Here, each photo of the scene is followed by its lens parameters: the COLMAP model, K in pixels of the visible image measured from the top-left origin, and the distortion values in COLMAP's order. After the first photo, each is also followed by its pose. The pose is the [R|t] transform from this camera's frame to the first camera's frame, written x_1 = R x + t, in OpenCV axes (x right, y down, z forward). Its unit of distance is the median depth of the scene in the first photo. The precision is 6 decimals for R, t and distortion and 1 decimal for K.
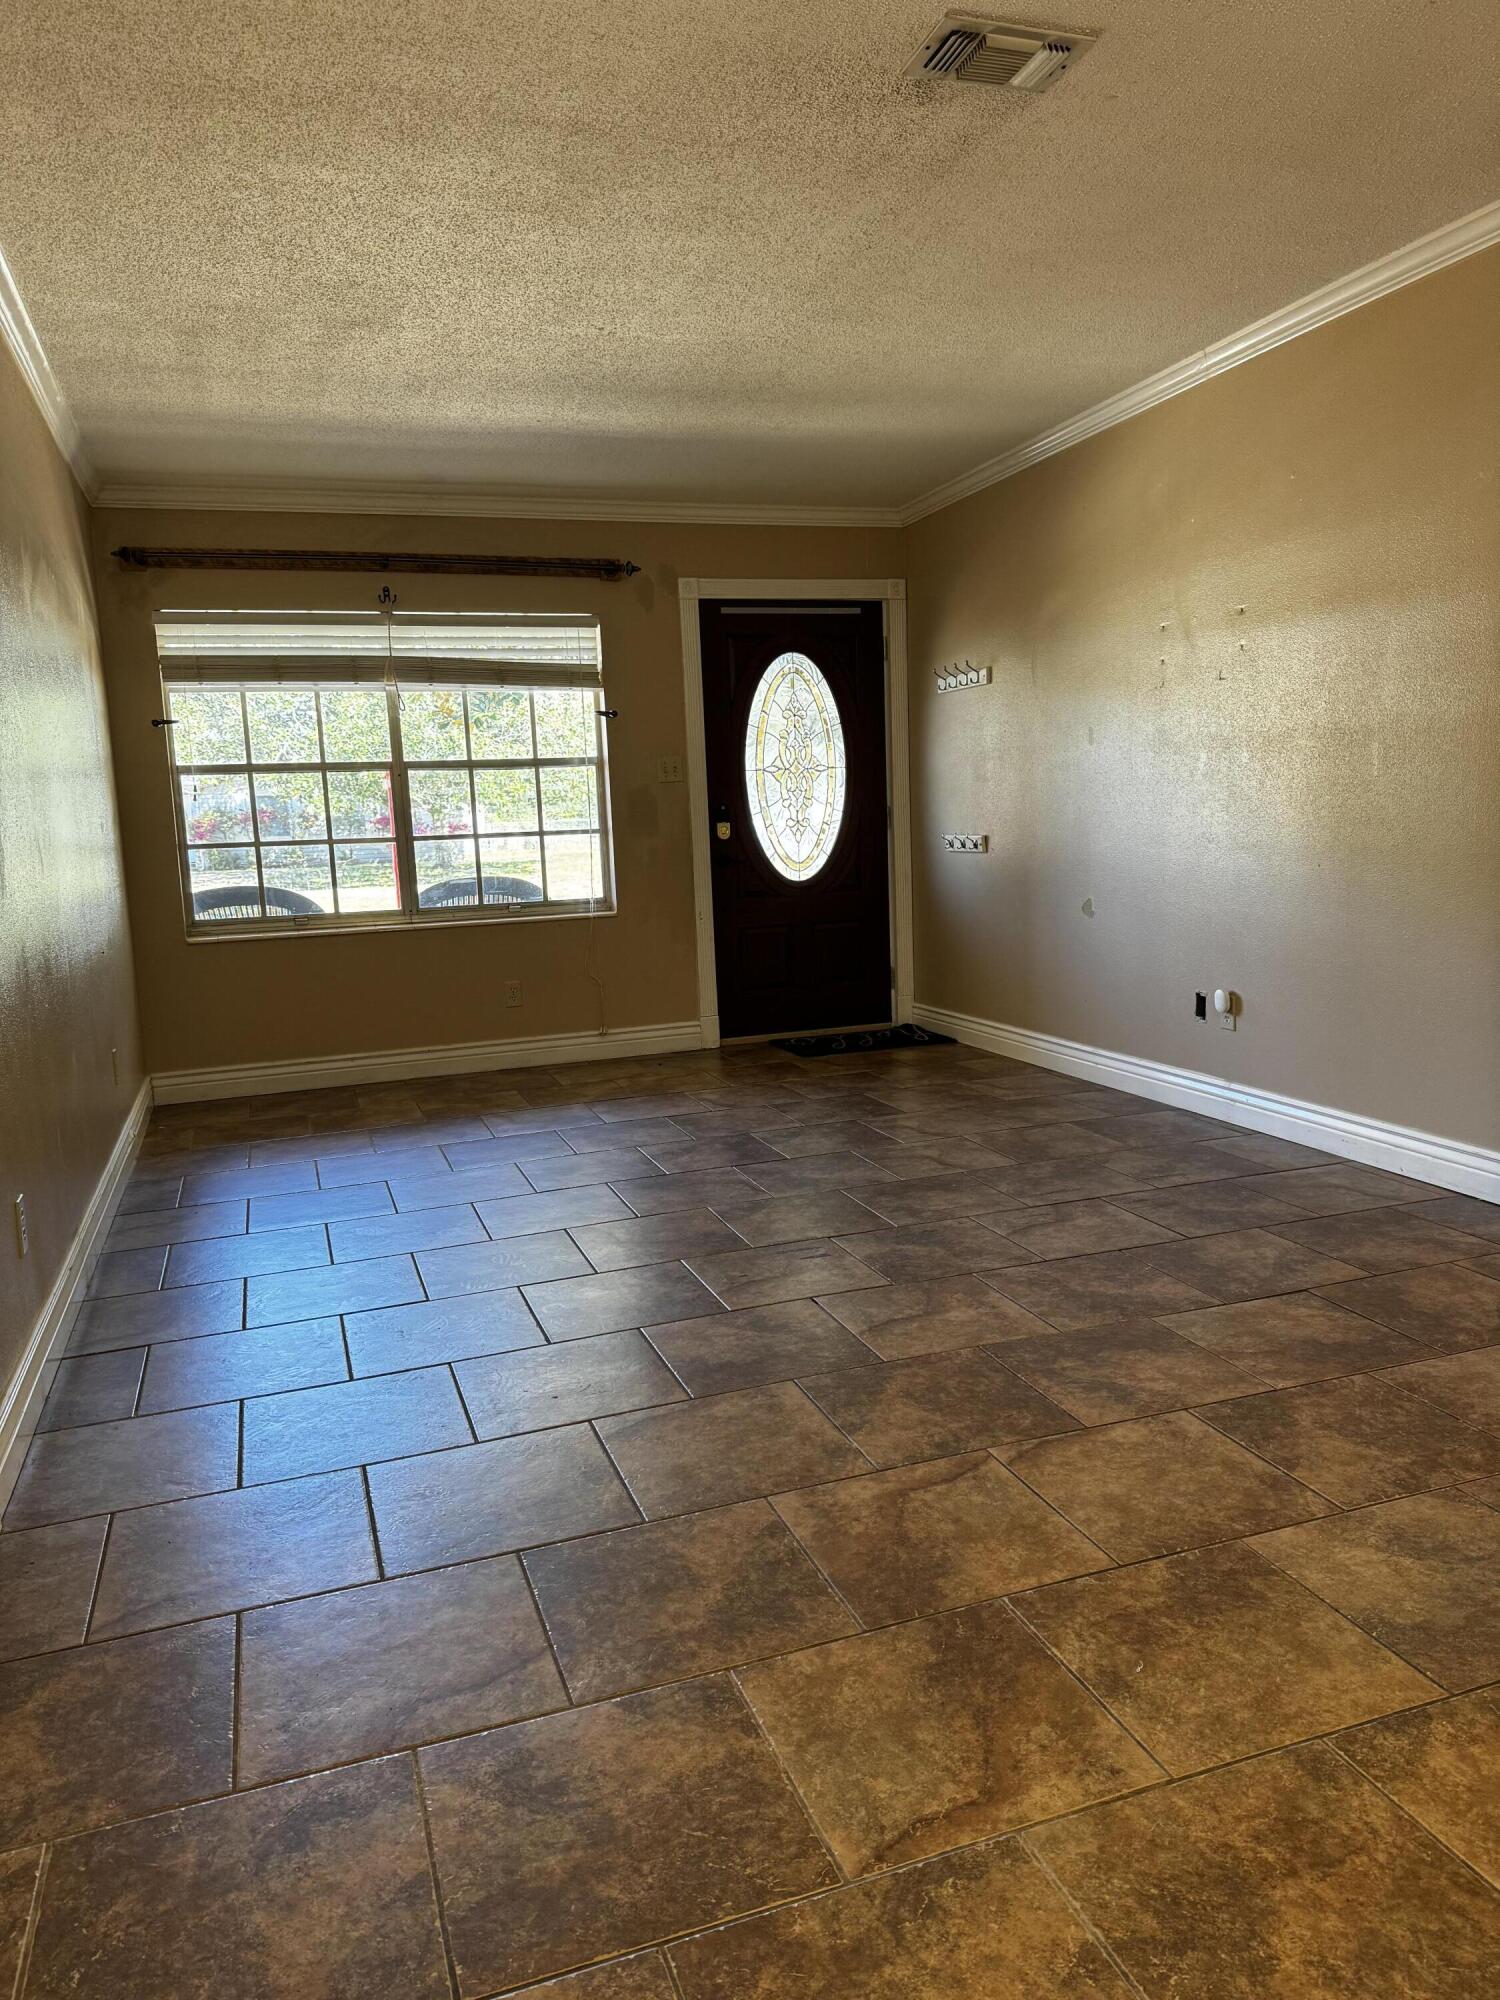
lens RADIAL K [[1405.9, 0, 749.5], [0, 1405.9, 1011.5], [0, 0, 1]] dist [0.041370, -0.058984]
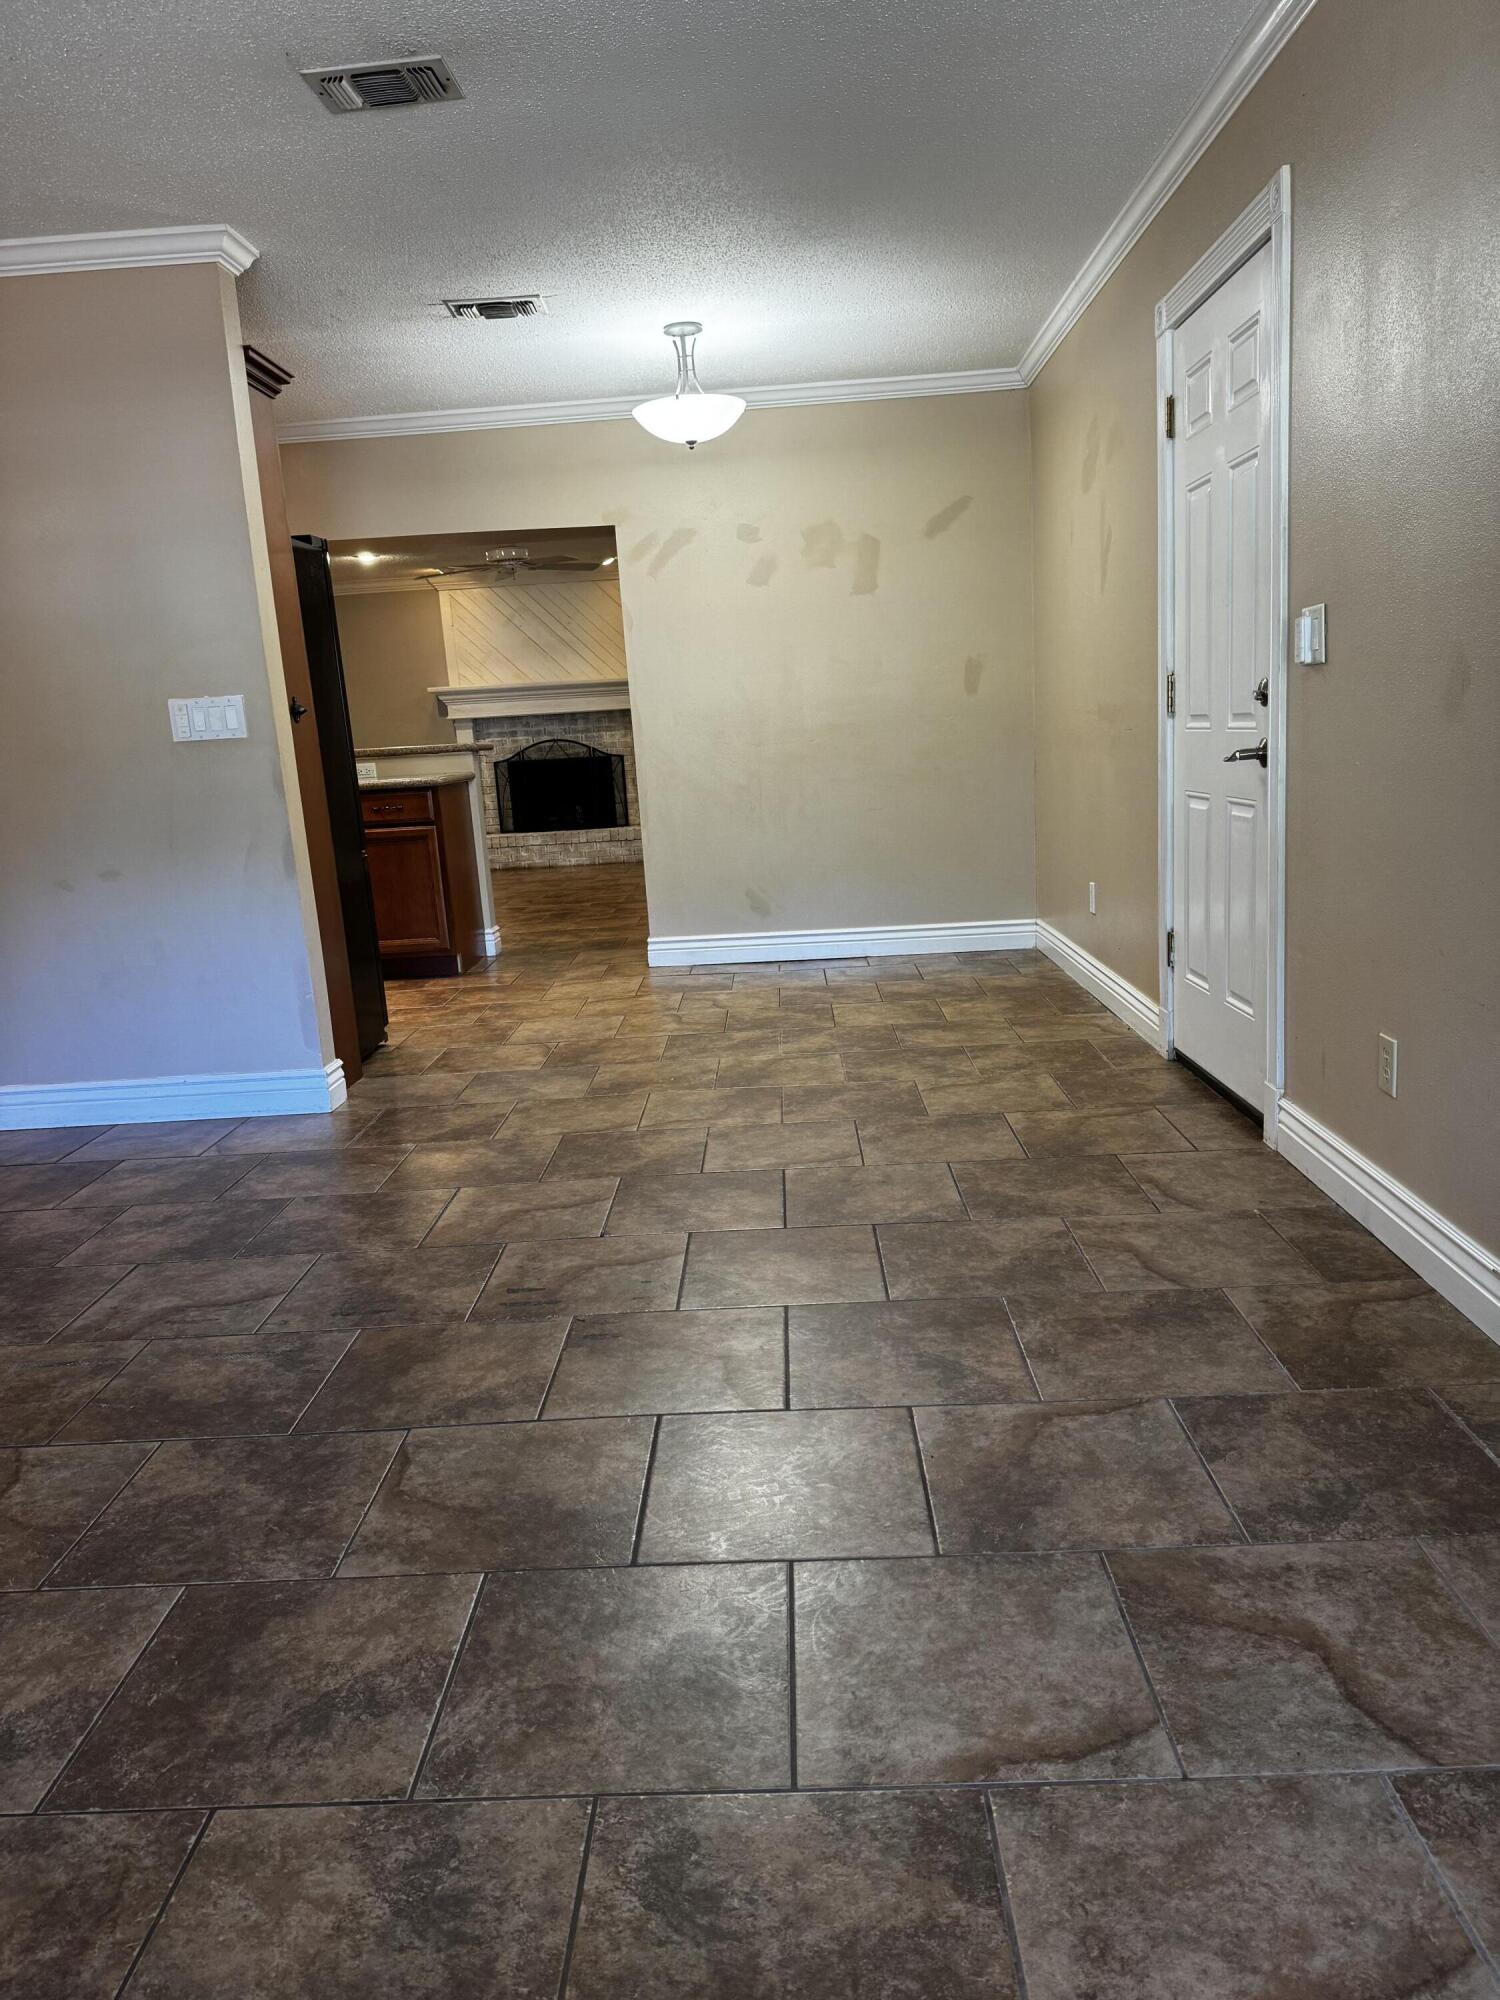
lens RADIAL K [[1402.0, 0, 755.6], [0, 1402.0, 1020.4], [0, 0, 1]] dist [0.110521, -0.167163]
pose [[-0.935800, 0.025827, 0.351584, -0.461476], [0.147617, 0.934376, 0.324269, -0.269364], [-0.320137, 0.355351, -0.878202, 2.031695]]
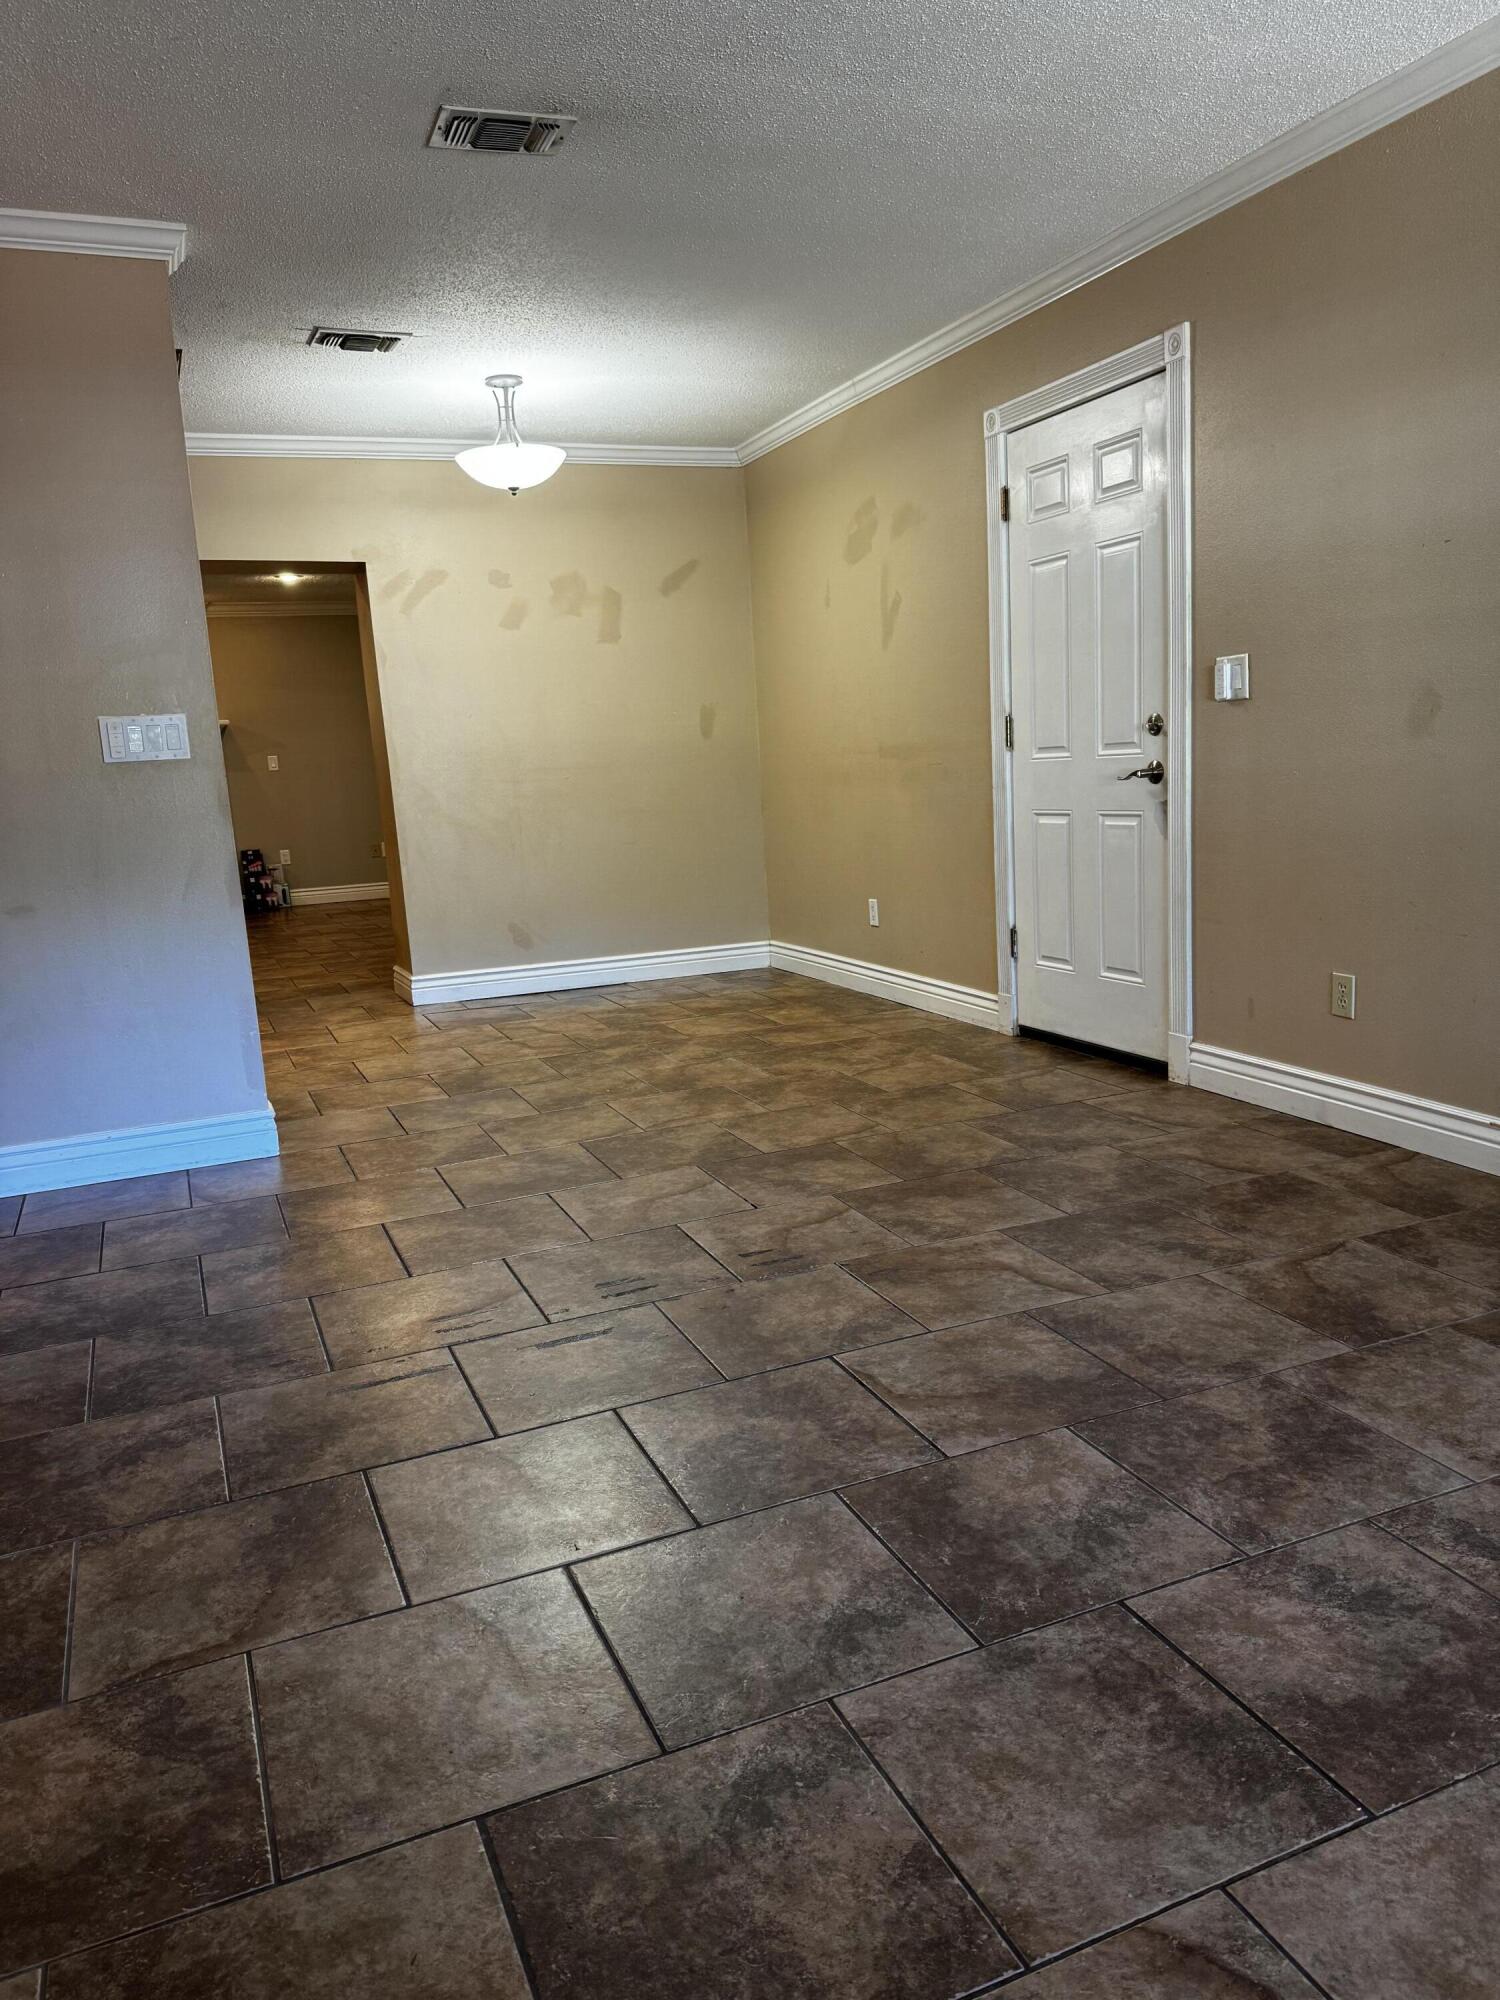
lens RADIAL K [[1395.6, 0, 763.9], [0, 1395.6, 1013.3], [0, 0, 1]] dist [0.133235, -0.225697]
pose [[-0.992123, 0.108814, -0.062066, 0.100680], [0.082783, 0.941355, 0.327105, -0.315164], [0.094020, 0.319390, -0.942947, 2.231997]]
